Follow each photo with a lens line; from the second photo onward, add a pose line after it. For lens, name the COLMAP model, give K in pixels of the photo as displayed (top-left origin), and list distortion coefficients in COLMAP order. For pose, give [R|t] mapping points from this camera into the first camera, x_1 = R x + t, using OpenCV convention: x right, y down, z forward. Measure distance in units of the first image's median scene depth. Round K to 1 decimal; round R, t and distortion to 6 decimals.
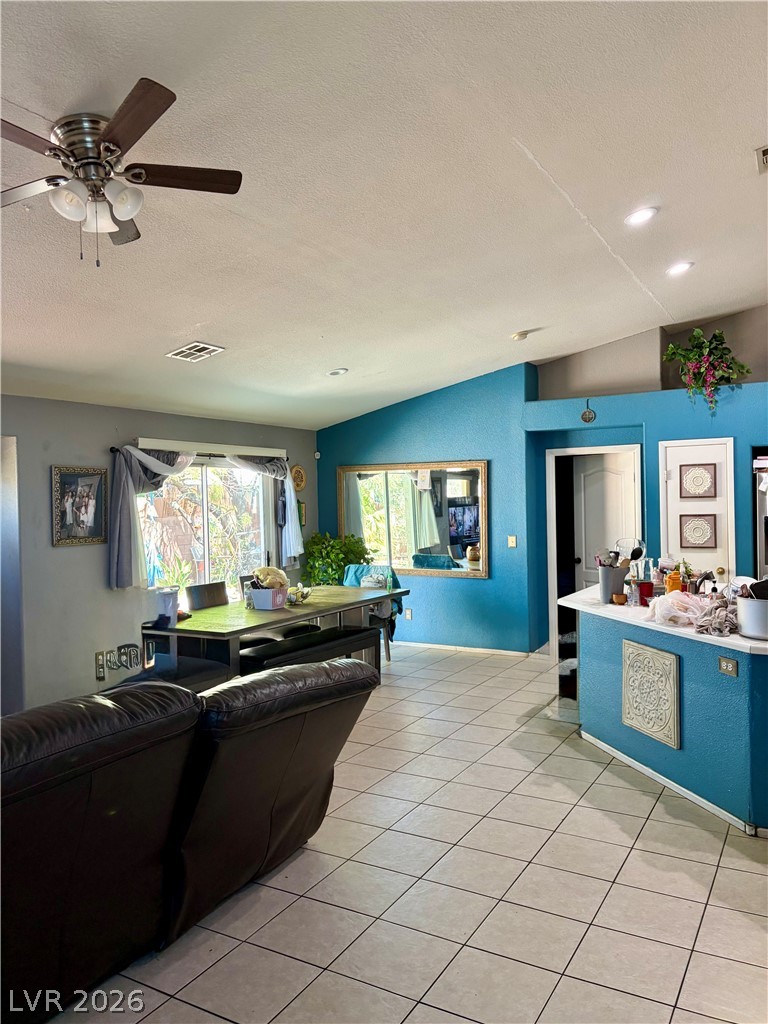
lens RADIAL K [[776.9, 0, 380.8], [0, 776.9, 508.8], [0, 0, 1]] dist [0.006879, 0.003212]
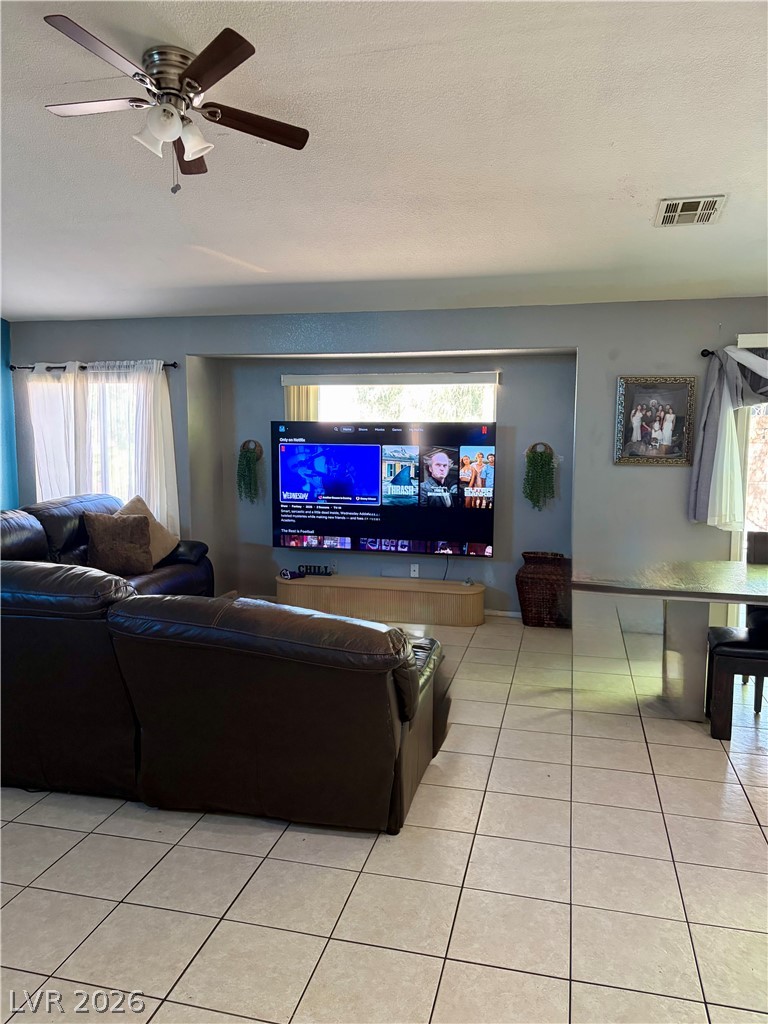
lens RADIAL K [[776.9, 0, 380.1], [0, 776.9, 512.8], [0, 0, 1]] dist [0.006879, 0.003212]
pose [[0.260451, 0.119803, -0.958025, 0.383803], [-0.022618, 0.992756, 0.117998, 0.002292], [0.965222, -0.009064, 0.261274, 0.475526]]
